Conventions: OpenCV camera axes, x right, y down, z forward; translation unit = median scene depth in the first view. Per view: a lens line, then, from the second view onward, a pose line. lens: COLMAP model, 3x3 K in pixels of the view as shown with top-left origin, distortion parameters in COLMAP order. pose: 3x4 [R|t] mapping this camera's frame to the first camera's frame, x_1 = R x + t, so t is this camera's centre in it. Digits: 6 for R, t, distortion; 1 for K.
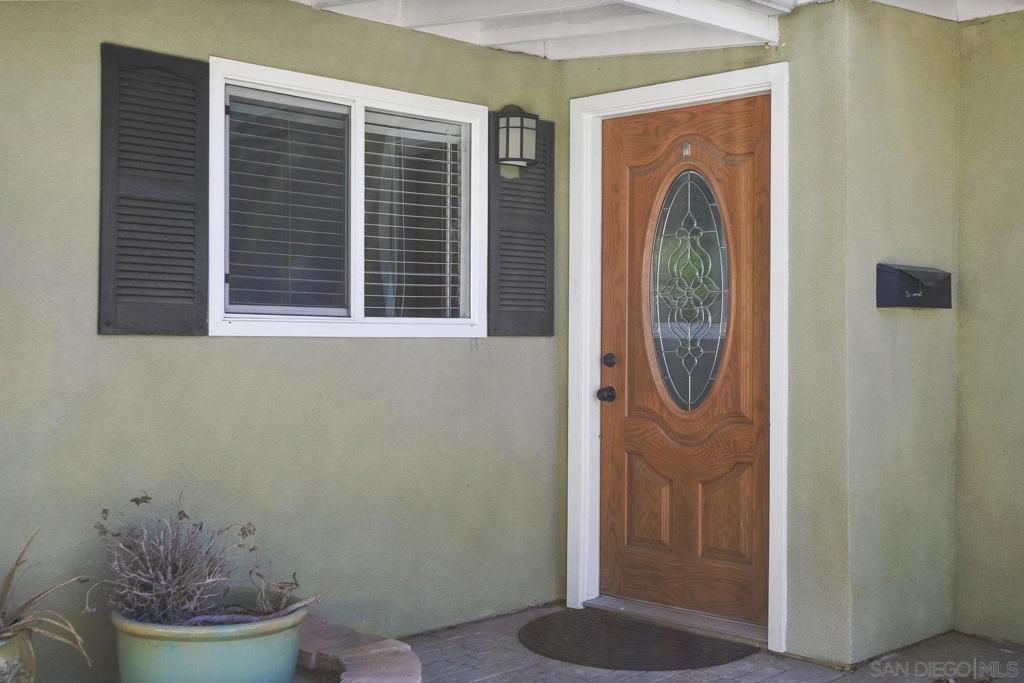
lens RADIAL K [[1247.7, 0, 513.2], [0, 1247.7, 341.4], [0, 0, 1]] dist [-0.001514, 0.000000]
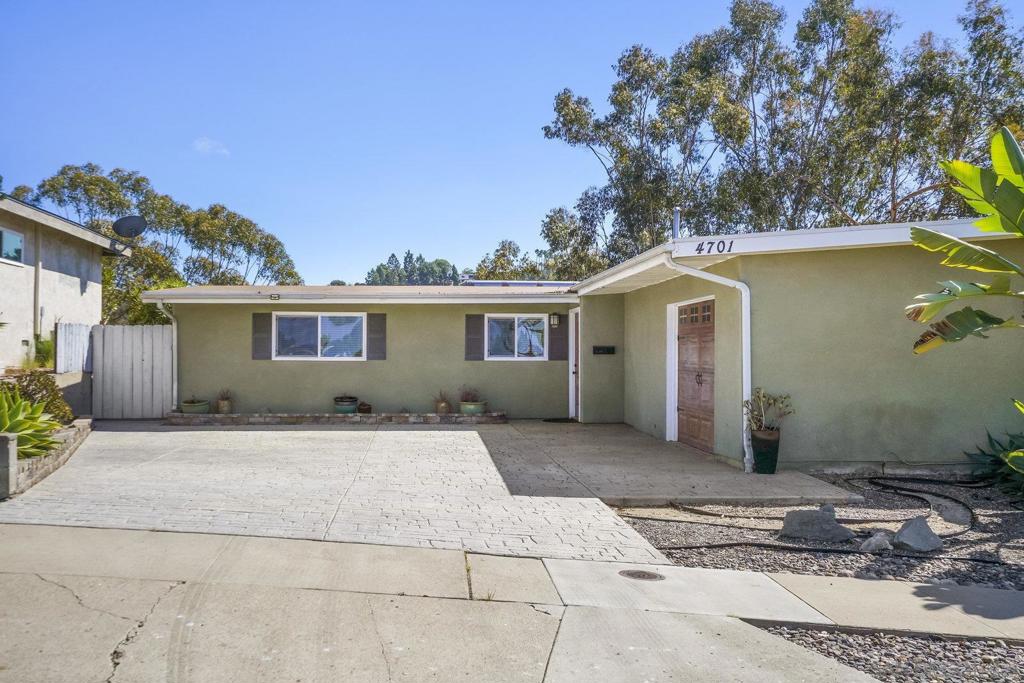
lens RADIAL K [[1037.7, 0, 509.2], [0, 1037.7, 351.8], [0, 0, 1]] dist [0.053301, 0.000000]
pose [[0.748069, -0.008498, -0.663567, 2.800723], [0.001525, 0.999937, -0.011086, 0.008532], [0.663619, 0.007281, 0.748035, -2.348798]]
